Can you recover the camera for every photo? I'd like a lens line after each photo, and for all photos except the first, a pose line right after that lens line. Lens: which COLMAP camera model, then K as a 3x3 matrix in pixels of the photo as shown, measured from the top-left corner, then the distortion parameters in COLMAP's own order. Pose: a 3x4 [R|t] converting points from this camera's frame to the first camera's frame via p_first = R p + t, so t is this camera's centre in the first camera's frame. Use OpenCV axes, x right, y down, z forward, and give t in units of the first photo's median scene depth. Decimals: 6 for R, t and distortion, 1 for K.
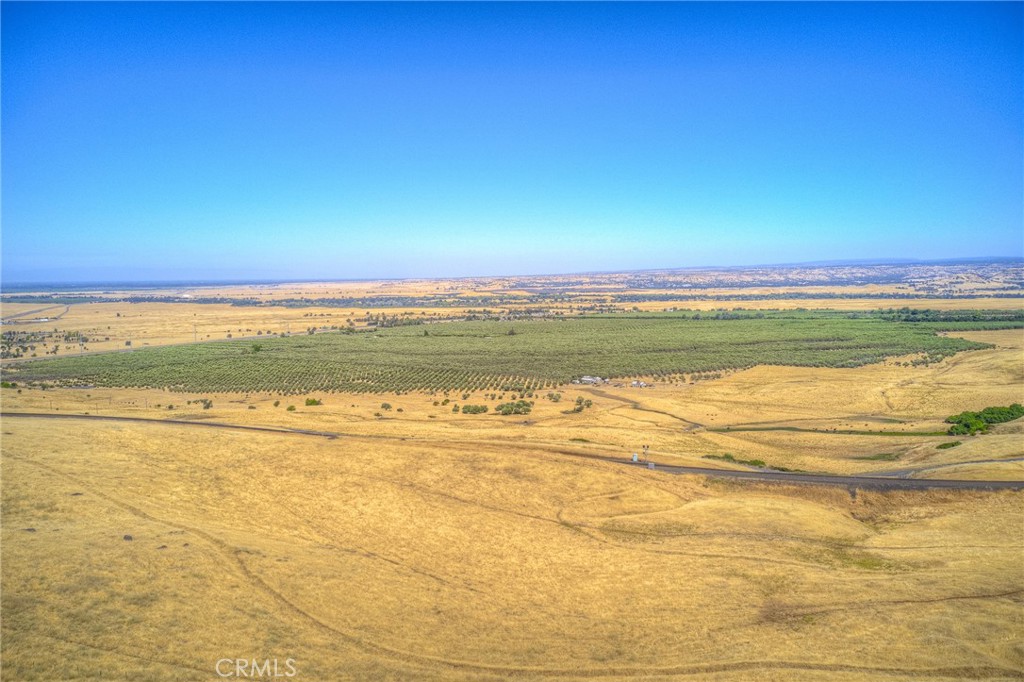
lens RADIAL K [[781.3, 0, 509.6], [0, 781.3, 337.1], [0, 0, 1]] dist [-0.081802, 0.002142]
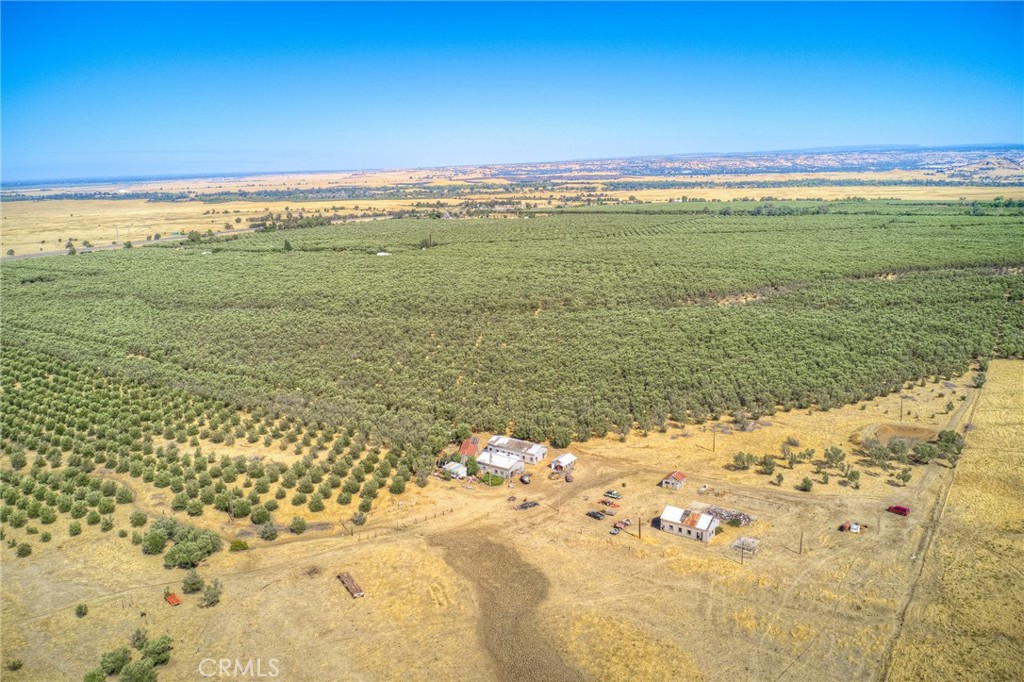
lens RADIAL K [[781.3, 0, 511.6], [0, 781.3, 339.1], [0, 0, 1]] dist [-0.081802, 0.002142]
pose [[0.999860, -0.012009, 0.011611, 0.020170], [0.010251, 0.989937, 0.141140, -0.005712], [-0.013189, -0.141001, 0.989922, 0.143876]]
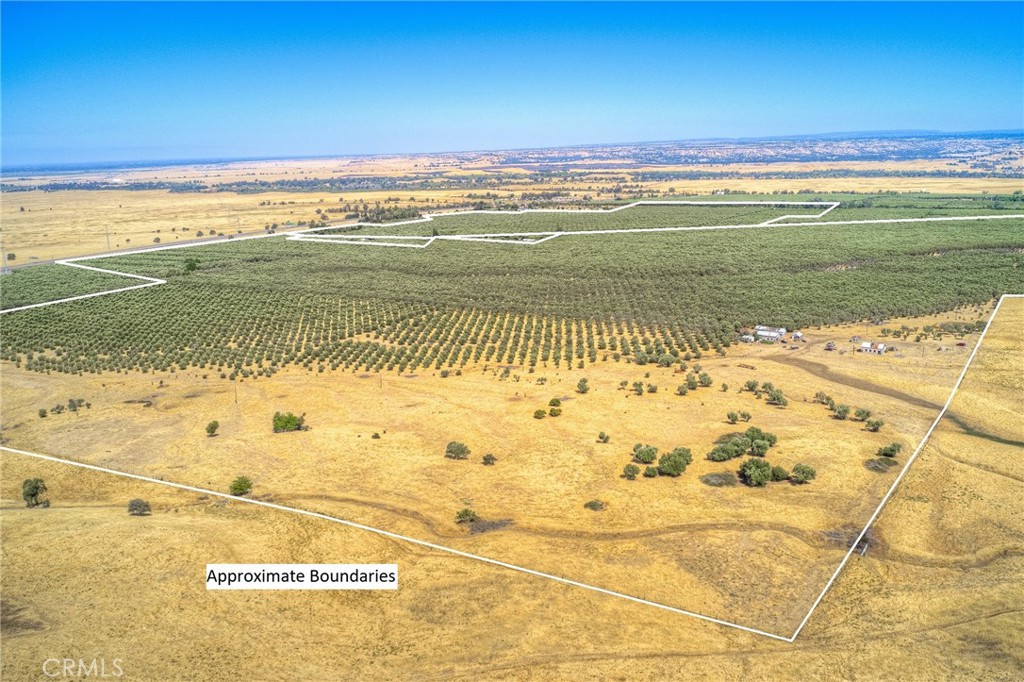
lens RADIAL K [[848.7, 0, 540.3], [0, 848.7, 363.7], [0, 0, 1]] dist [-0.086907, 0.003020]
pose [[0.998255, -0.020102, 0.055516, -0.020268], [0.010415, 0.985467, 0.169549, -0.006182], [-0.058117, -0.168675, 0.983957, 0.078127]]
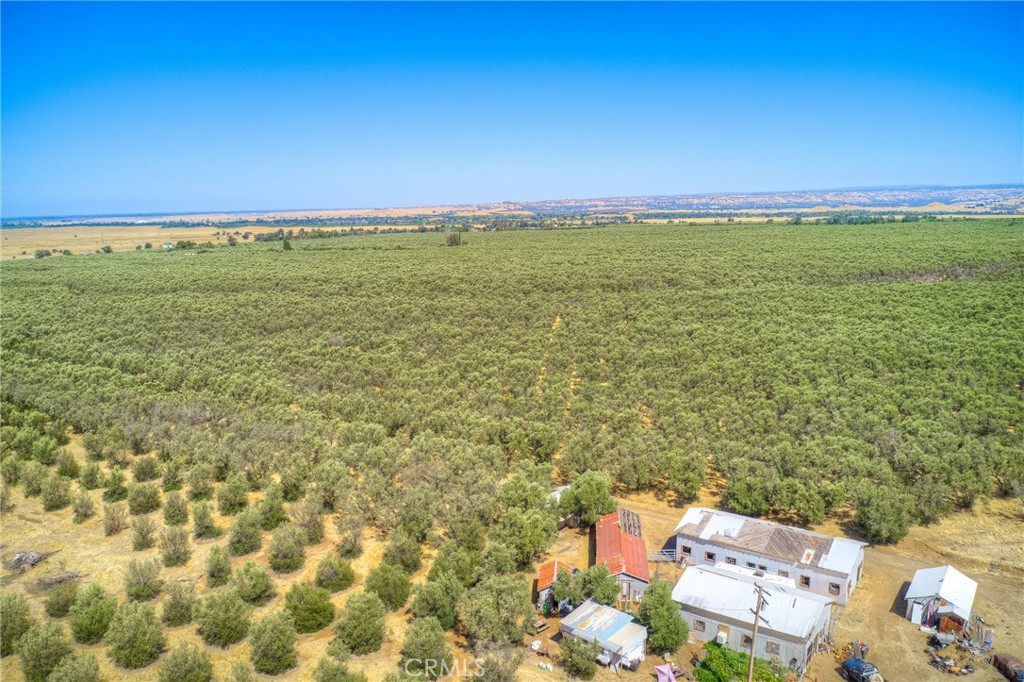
lens RADIAL K [[781.3, 0, 510.8], [0, 781.3, 343.3], [0, 0, 1]] dist [-0.081802, 0.002142]
pose [[0.999872, -0.003922, -0.015526, 0.015019], [0.005390, 0.995397, 0.095688, 0.003756], [0.015079, -0.095759, 0.995290, 0.182144]]
